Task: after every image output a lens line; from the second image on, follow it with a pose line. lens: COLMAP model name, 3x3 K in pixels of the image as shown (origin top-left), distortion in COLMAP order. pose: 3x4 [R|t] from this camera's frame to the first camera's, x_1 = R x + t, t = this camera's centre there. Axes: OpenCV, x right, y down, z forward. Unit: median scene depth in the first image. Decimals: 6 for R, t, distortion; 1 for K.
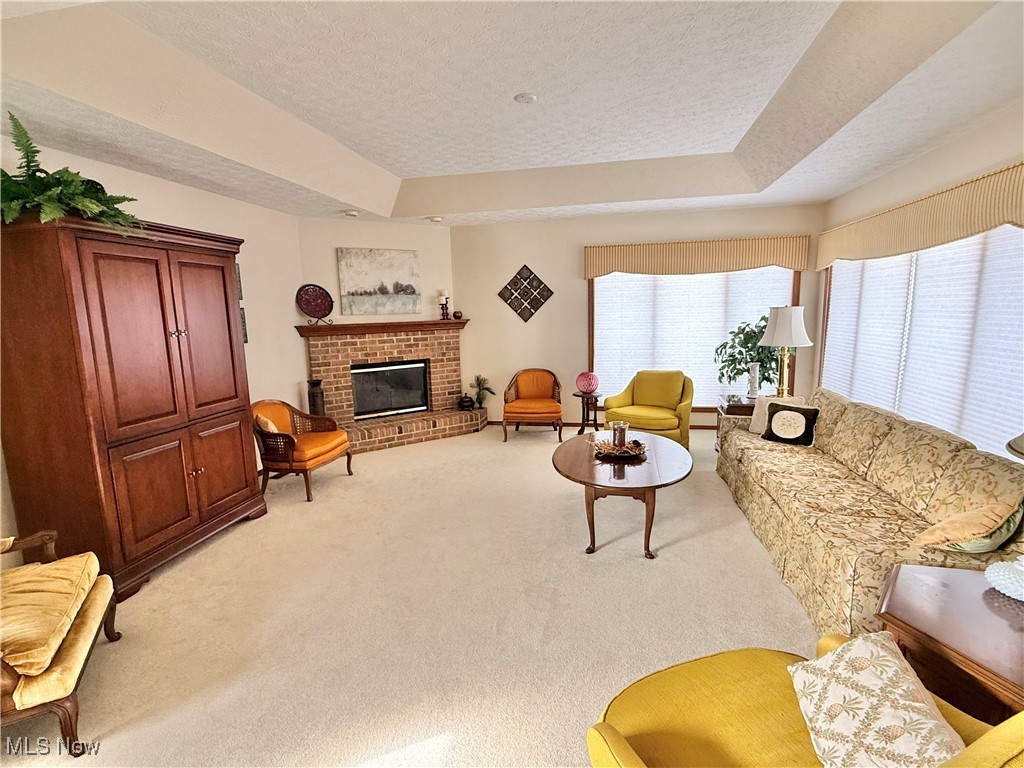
lens RADIAL K [[498.0, 0, 511.9], [0, 498.0, 386.4], [0, 0, 1]] dist [0.005935, -0.001414]
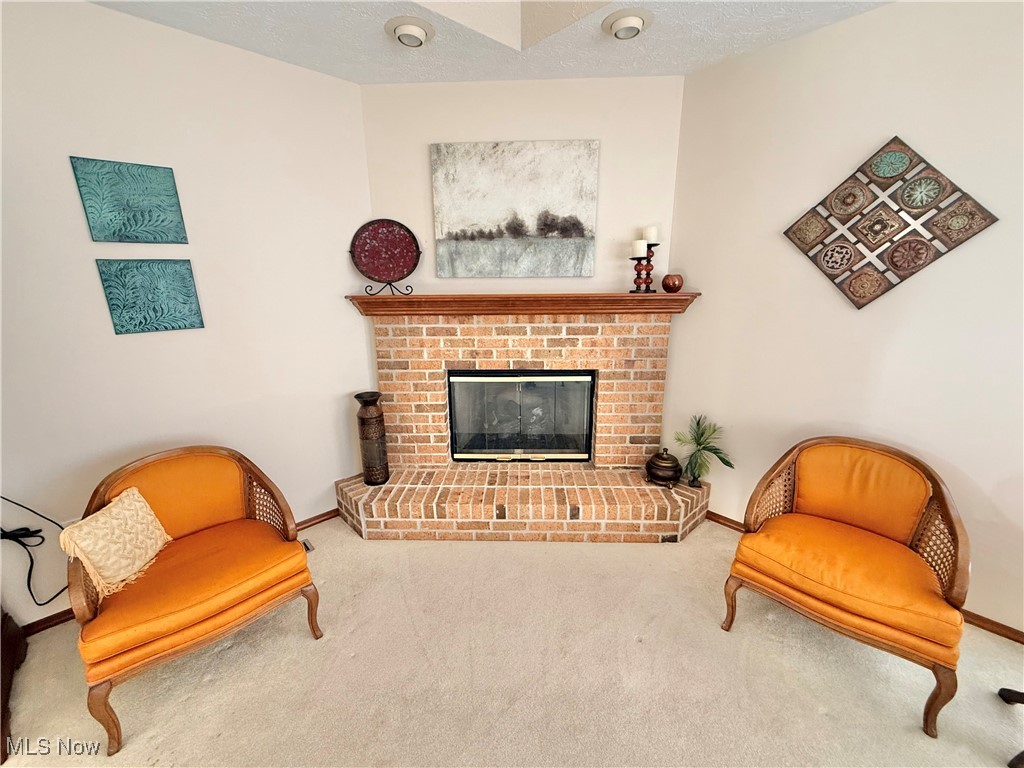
lens RADIAL K [[415.0, 0, 513.9], [0, 415.0, 385.2], [0, 0, 1]] dist [0.001759, -0.000705]
pose [[0.821092, 0.165794, -0.546187, -0.004248], [-0.101668, 0.984065, 0.145873, -0.097554], [0.561669, -0.064245, 0.824864, 0.635318]]
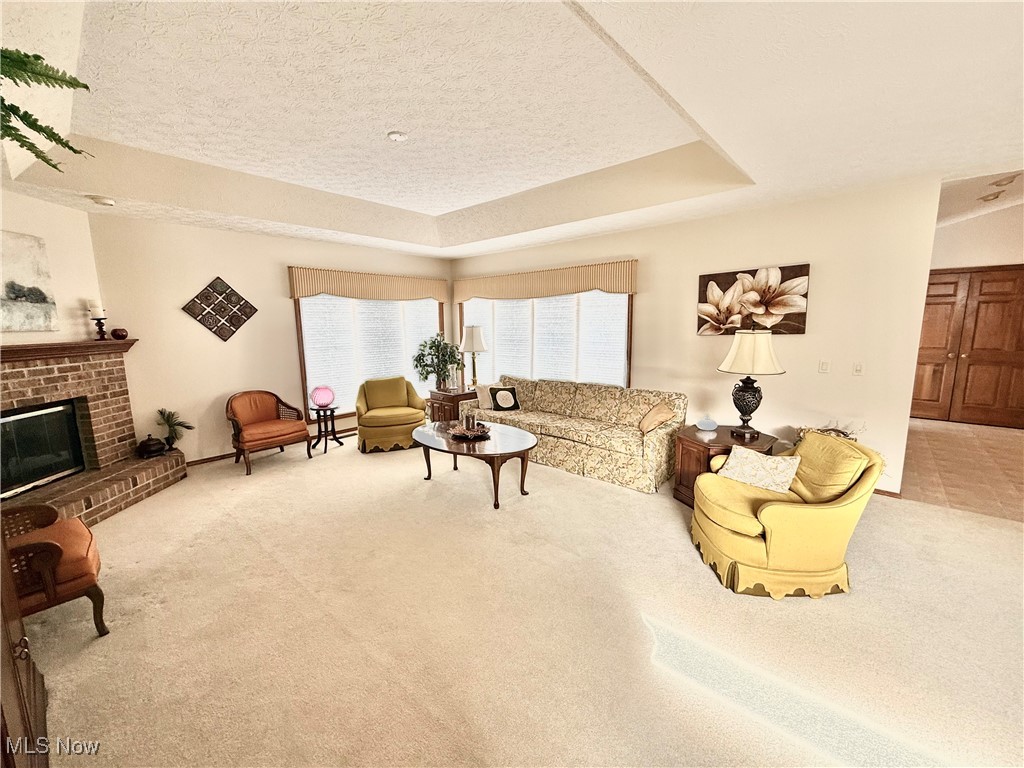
lens RADIAL K [[415.0, 0, 514.8], [0, 415.0, 385.4], [0, 0, 1]] dist [0.001759, -0.000705]
pose [[0.492912, -0.110803, 0.862995, -0.387250], [0.132509, 0.989848, 0.051406, -0.021662], [-0.859930, 0.089016, 0.502590, 0.197082]]
